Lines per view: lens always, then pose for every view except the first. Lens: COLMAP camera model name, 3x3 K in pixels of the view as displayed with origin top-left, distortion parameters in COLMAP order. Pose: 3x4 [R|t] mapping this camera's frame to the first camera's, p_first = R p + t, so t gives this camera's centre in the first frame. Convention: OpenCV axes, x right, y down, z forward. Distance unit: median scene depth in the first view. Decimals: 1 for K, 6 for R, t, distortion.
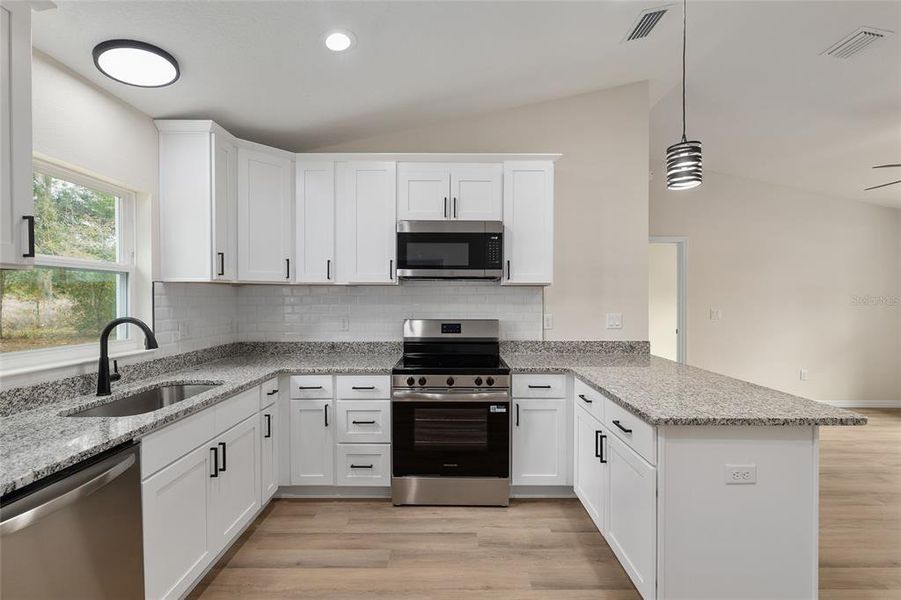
lens RADIAL K [[393.2, 0, 450.0], [0, 393.2, 301.1], [0, 0, 1]] dist [-0.004141, -0.000693]
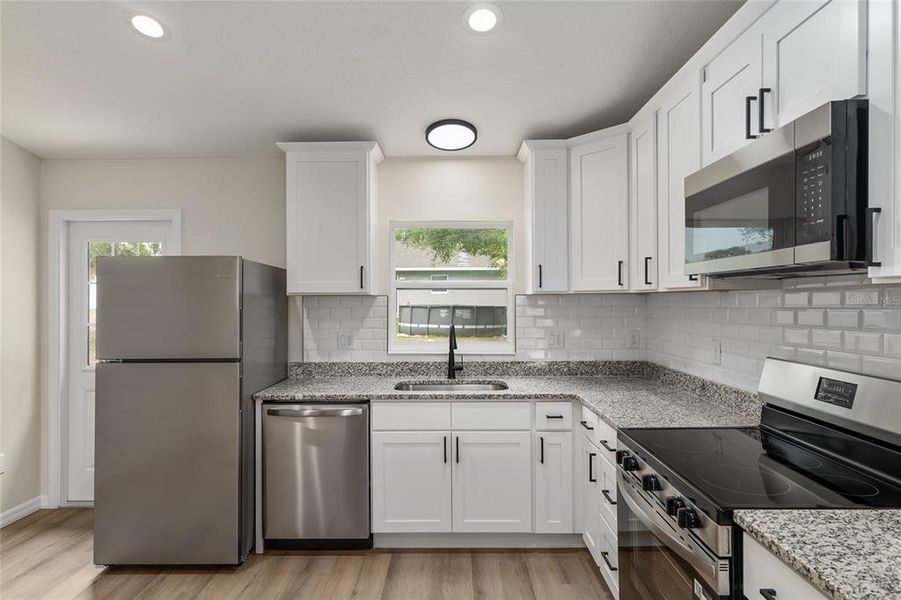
lens RADIAL K [[481.4, 0, 450.5], [0, 481.4, 300.0], [0, 0, 1]] dist [0.000306, 0.000049]
pose [[-0.006934, -0.001752, -0.999974, 0.611581], [-0.004448, 0.999989, -0.001721, -0.028076], [0.999966, 0.004436, -0.006942, 0.731660]]
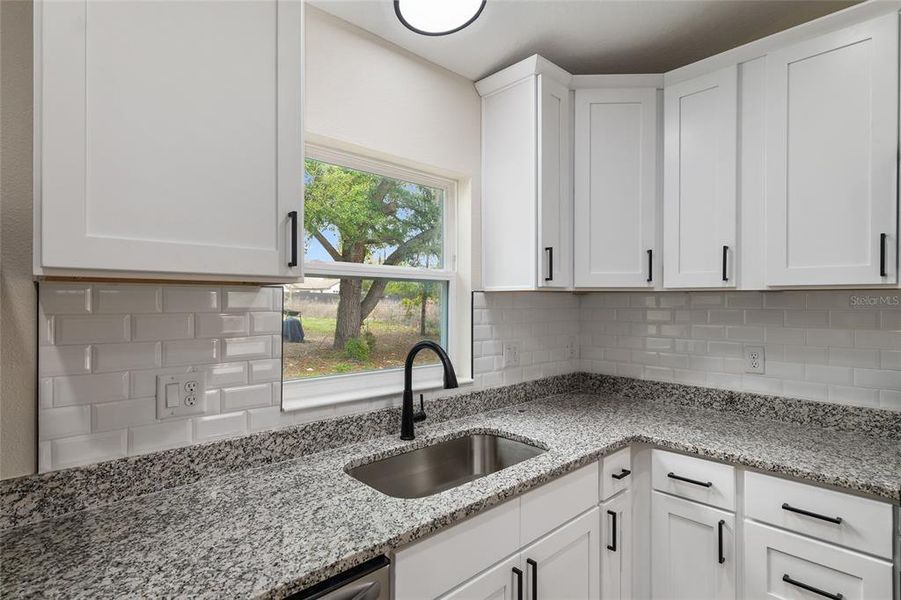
lens RADIAL K [[453.3, 0, 447.1], [0, 453.3, 299.9], [0, 0, 1]] dist [-0.001491, -0.000566]
pose [[0.677076, -0.000831, -0.735913, -0.118456], [-0.009080, 0.999914, -0.009483, -0.021568], [0.735857, 0.013102, 0.677010, 0.320355]]
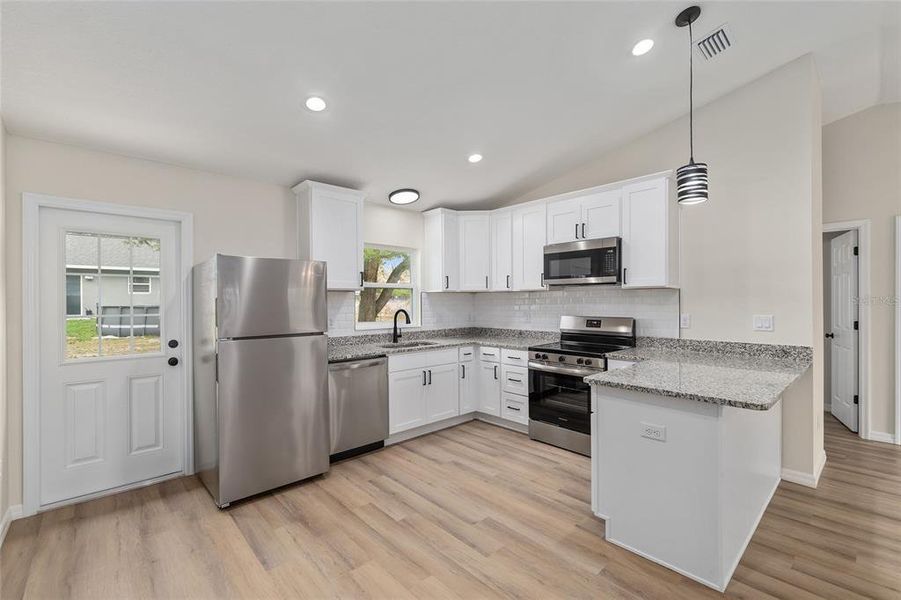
lens RADIAL K [[393.2, 0, 450.0], [0, 393.2, 301.1], [0, 0, 1]] dist [-0.004141, -0.000693]
pose [[0.678584, -0.003743, -0.734513, 0.749718], [-0.001089, 0.999981, -0.006102, 0.006386], [0.734522, 0.004941, 0.678567, -0.241173]]
